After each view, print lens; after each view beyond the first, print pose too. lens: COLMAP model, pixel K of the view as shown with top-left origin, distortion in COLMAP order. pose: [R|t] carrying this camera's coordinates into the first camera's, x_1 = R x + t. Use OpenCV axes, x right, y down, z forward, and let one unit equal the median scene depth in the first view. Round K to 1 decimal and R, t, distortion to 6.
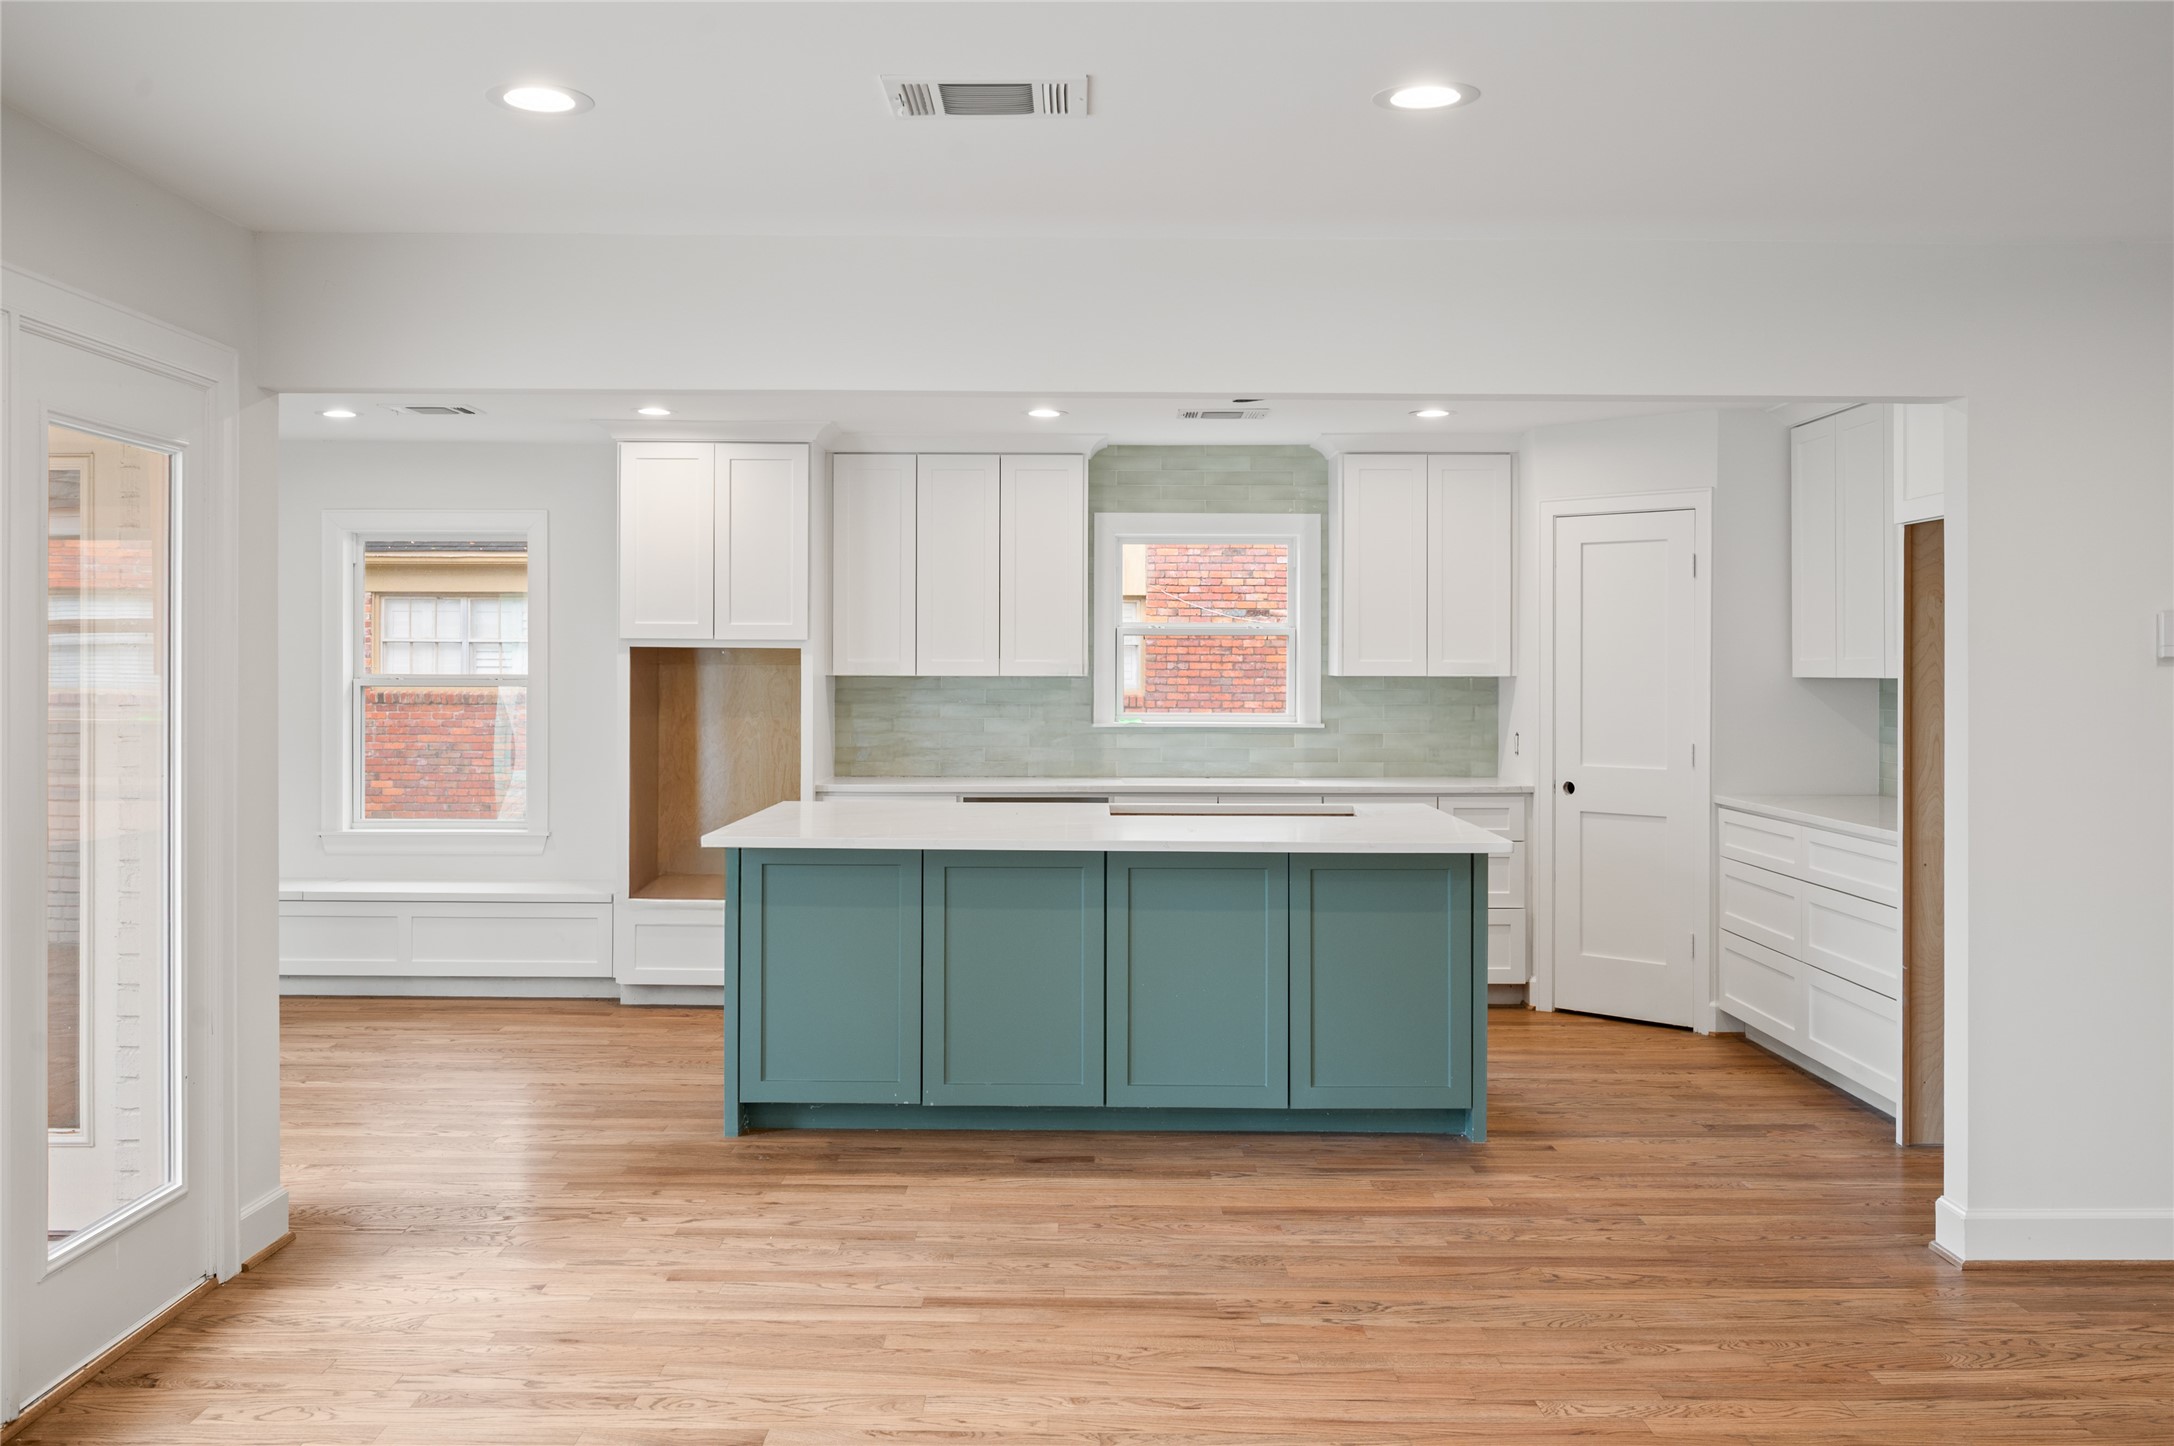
lens RADIAL K [[1895.9, 0, 1085.6], [0, 1895.9, 666.2], [0, 0, 1]] dist [-0.009599, -0.013960]
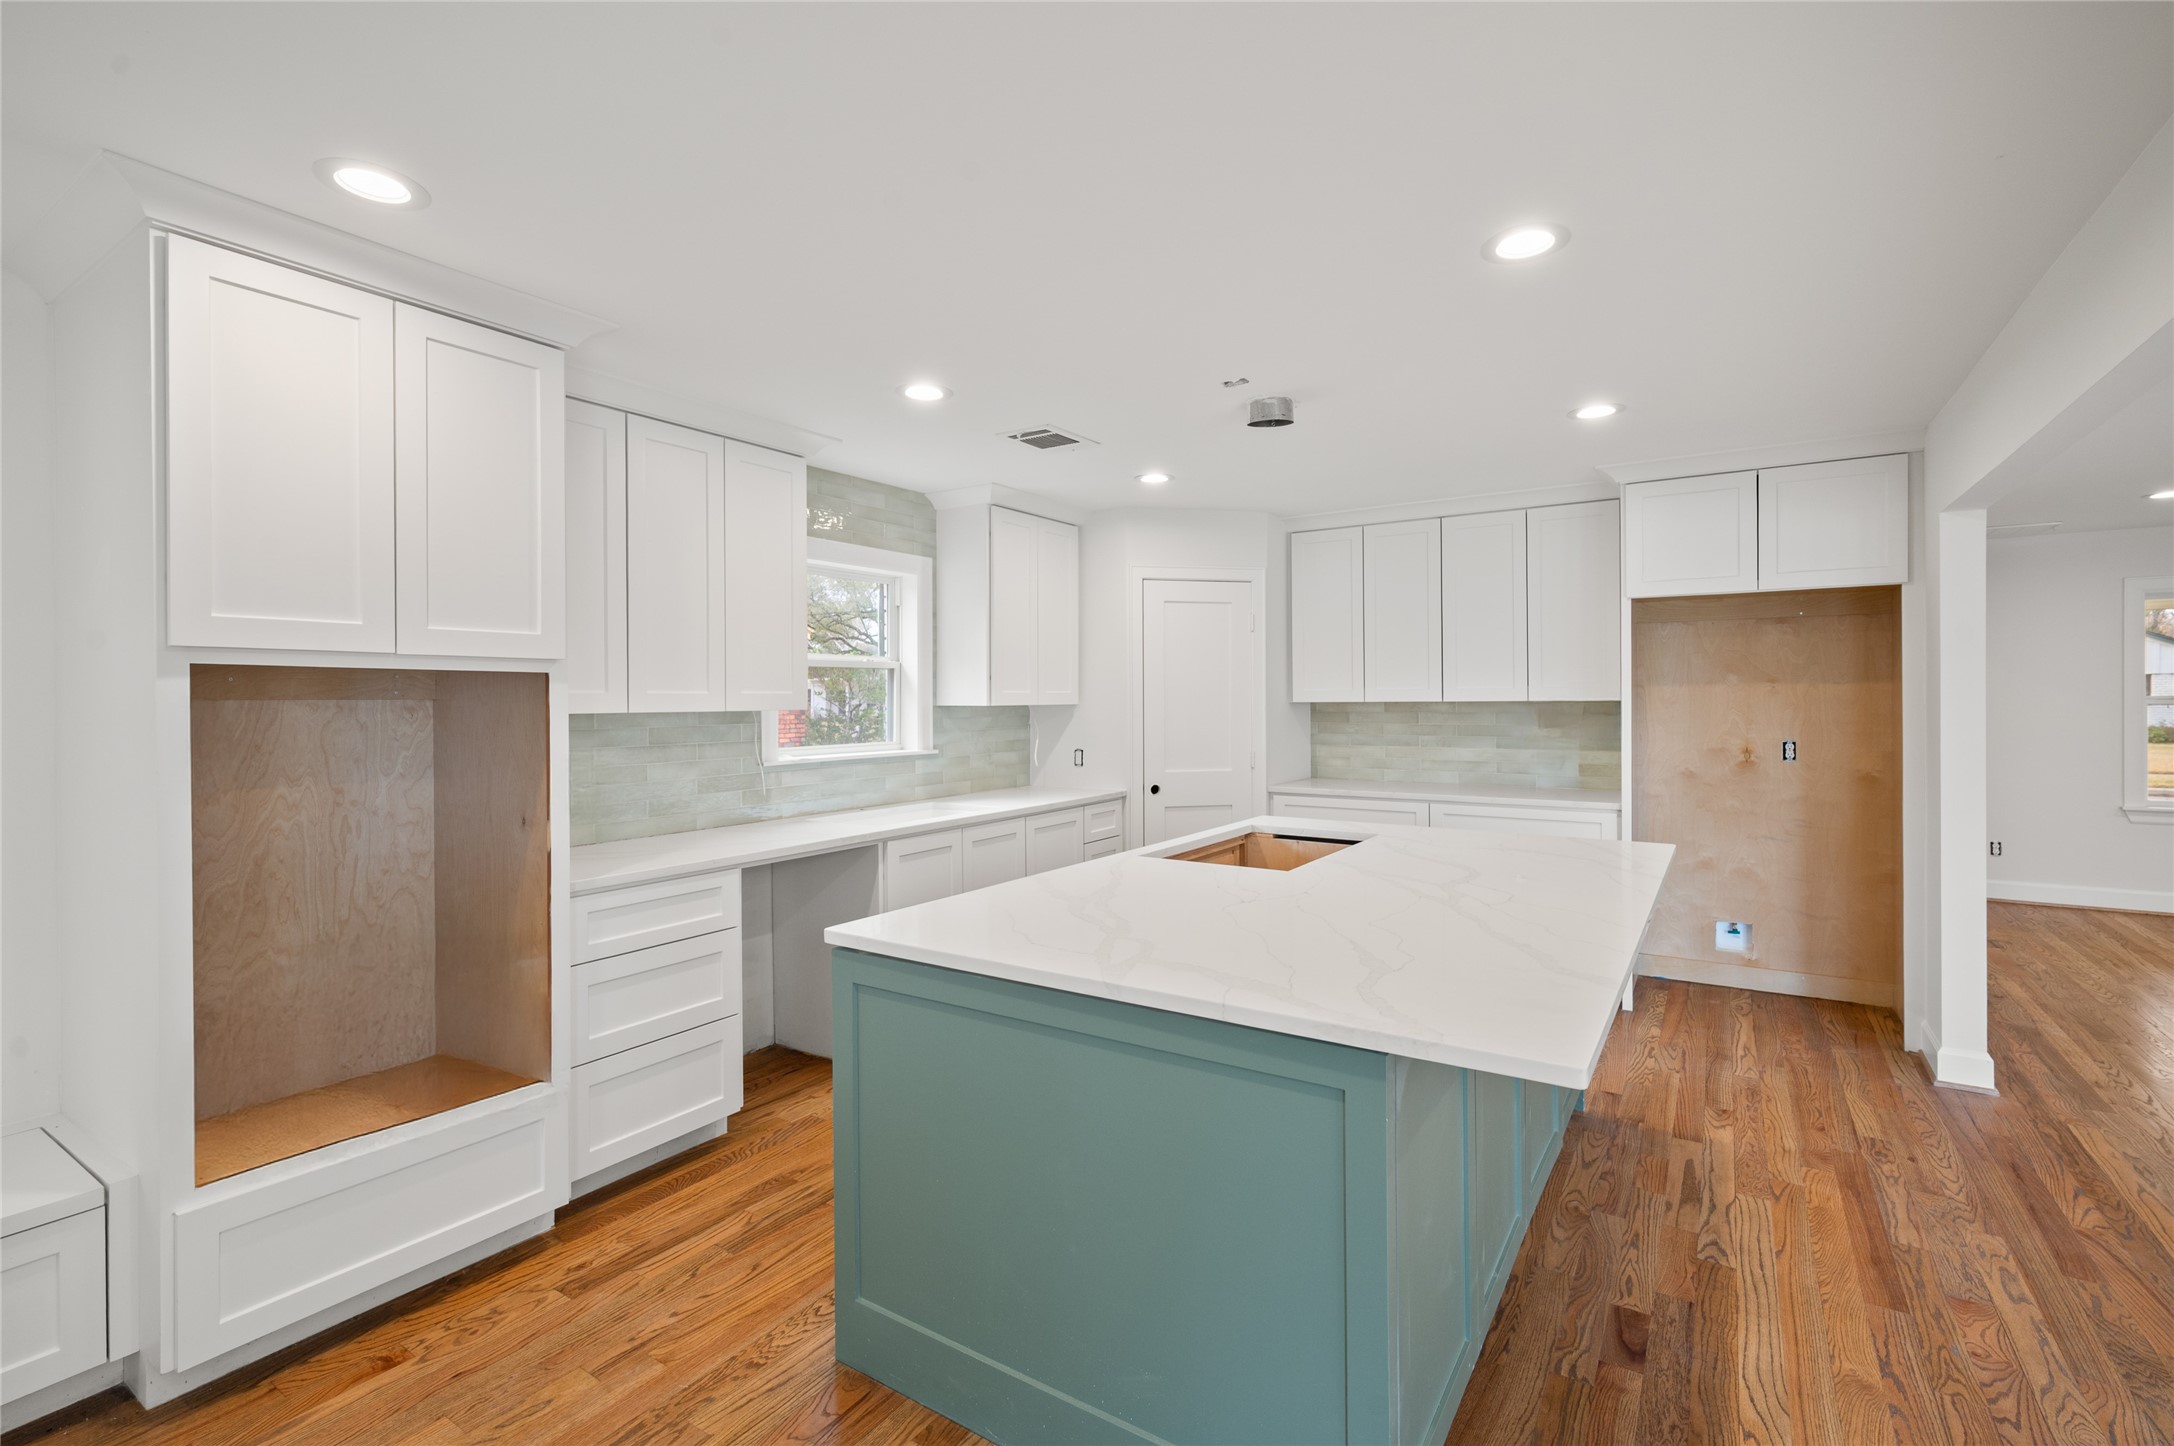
lens RADIAL K [[969.9, 0, 1091.9], [0, 969.9, 702.4], [0, 0, 1]] dist [0.002123, 0.000332]
pose [[0.550772, -0.009864, 0.834598, -0.428416], [0.007720, 0.999948, 0.006723, -0.000108], [-0.834620, 0.002740, 0.550819, 0.894545]]
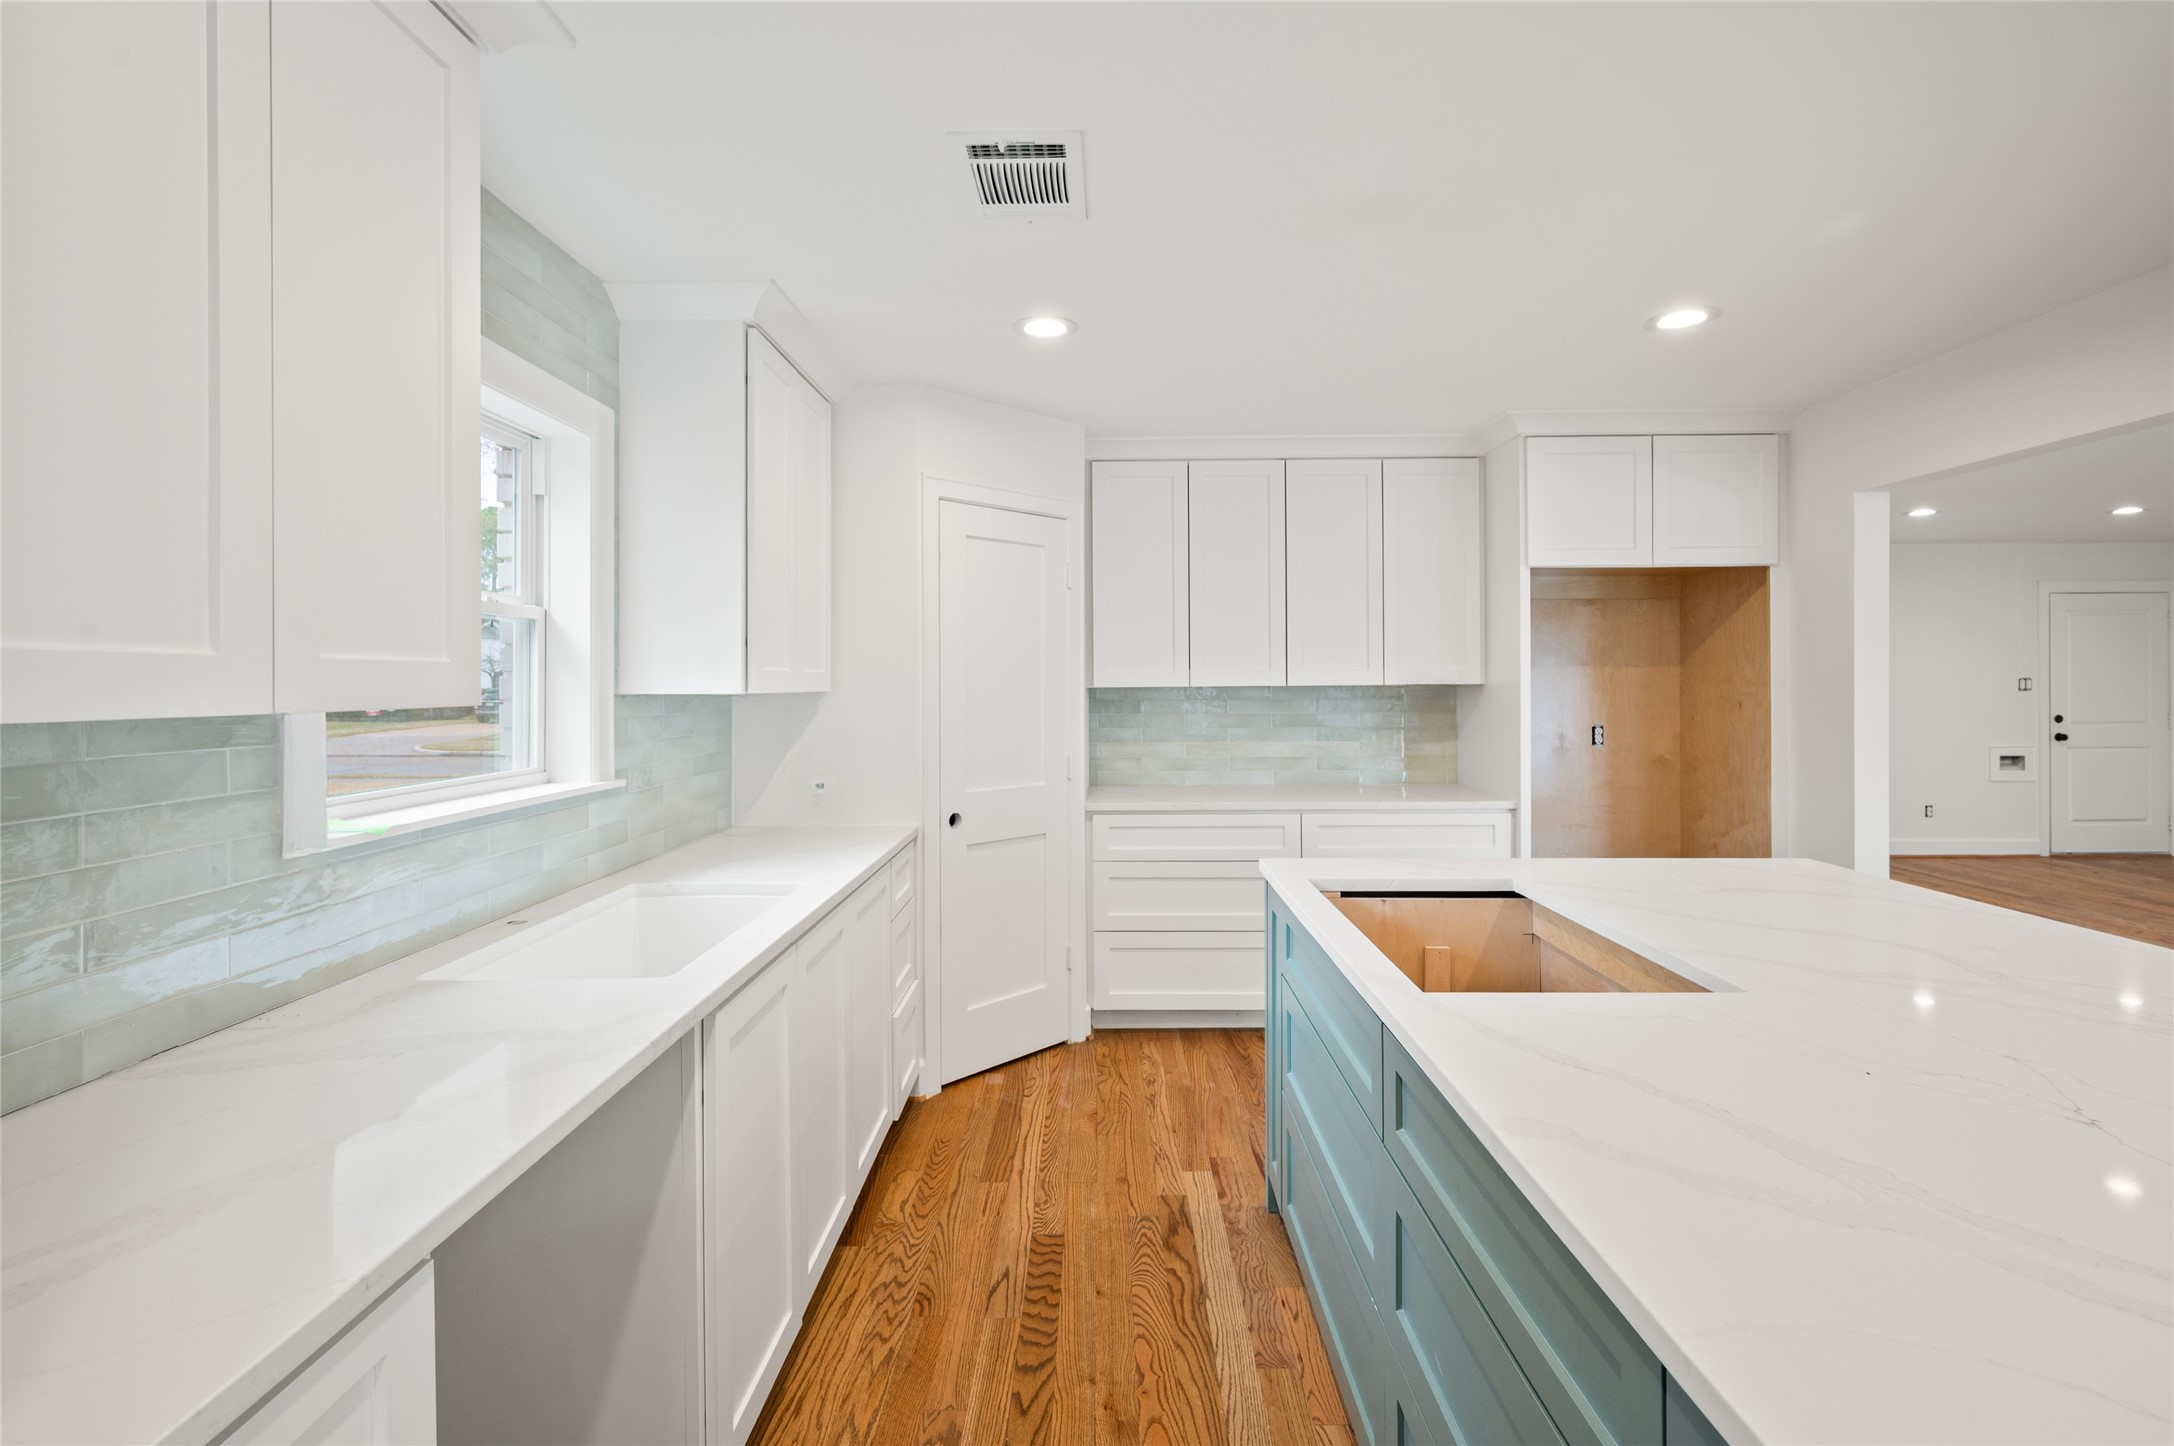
lens RADIAL K [[972.2, 0, 1084.0], [0, 972.2, 687.7], [0, 0, 1]] dist [-0.001128, -0.000058]
pose [[0.020060, -0.006922, 0.999775, -0.240806], [0.007372, 0.999950, 0.006775, 0.002787], [-0.999772, 0.007235, 0.020110, 1.243367]]
